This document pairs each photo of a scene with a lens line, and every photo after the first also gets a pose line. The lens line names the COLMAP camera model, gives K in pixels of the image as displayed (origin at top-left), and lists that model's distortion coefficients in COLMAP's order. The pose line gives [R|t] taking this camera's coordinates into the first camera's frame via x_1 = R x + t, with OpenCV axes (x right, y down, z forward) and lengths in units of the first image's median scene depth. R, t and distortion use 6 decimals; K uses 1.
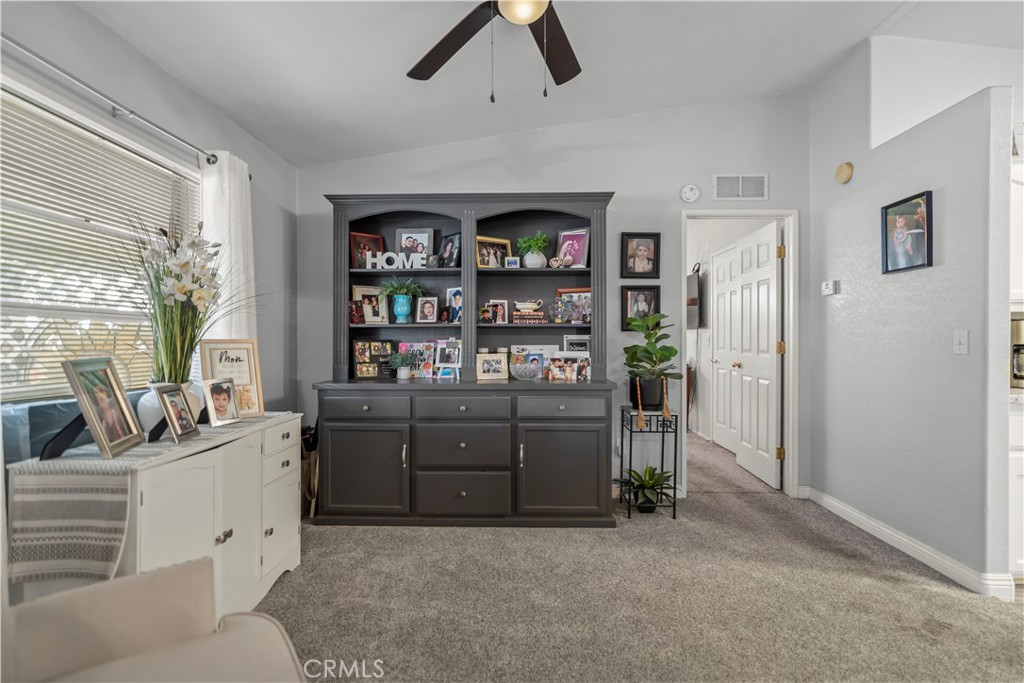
lens RADIAL K [[487.5, 0, 525.6], [0, 487.5, 338.5], [0, 0, 1]] dist [-0.003128, 0.000578]
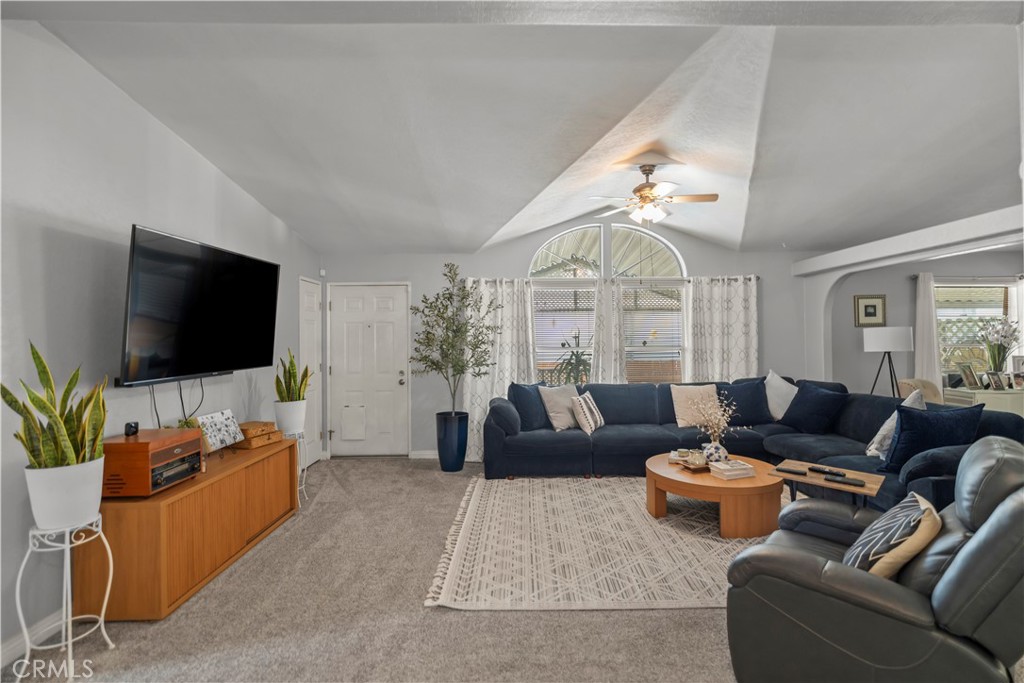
lens RADIAL K [[482.7, 0, 516.3], [0, 482.7, 336.9], [0, 0, 1]] dist [-0.001165, -0.000191]
pose [[0.018675, 0.000169, -0.999826, 1.198993], [0.009760, 0.999952, 0.000352, -0.082328], [0.999778, -0.009765, 0.018672, -1.091443]]
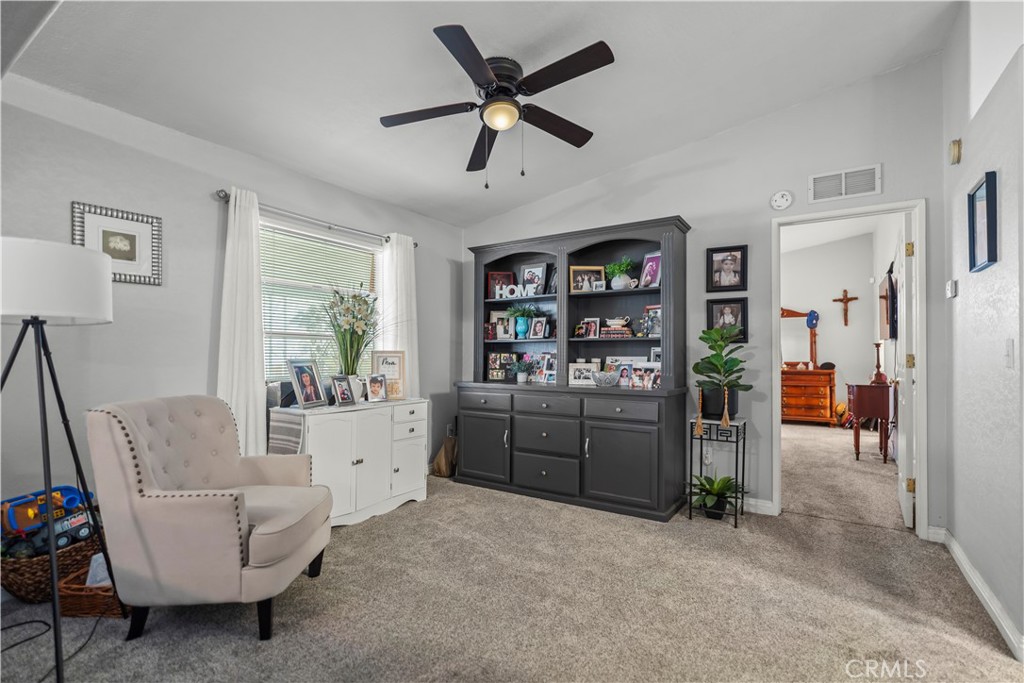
lens RADIAL K [[492.5, 0, 515.2], [0, 492.5, 344.0], [0, 0, 1]] dist [-0.001898, 0.000195]
pose [[0.842496, -0.008479, -0.538636, 0.441383], [-0.001151, 0.999846, -0.017540, 0.005065], [0.538702, 0.015397, 0.842356, -0.108716]]
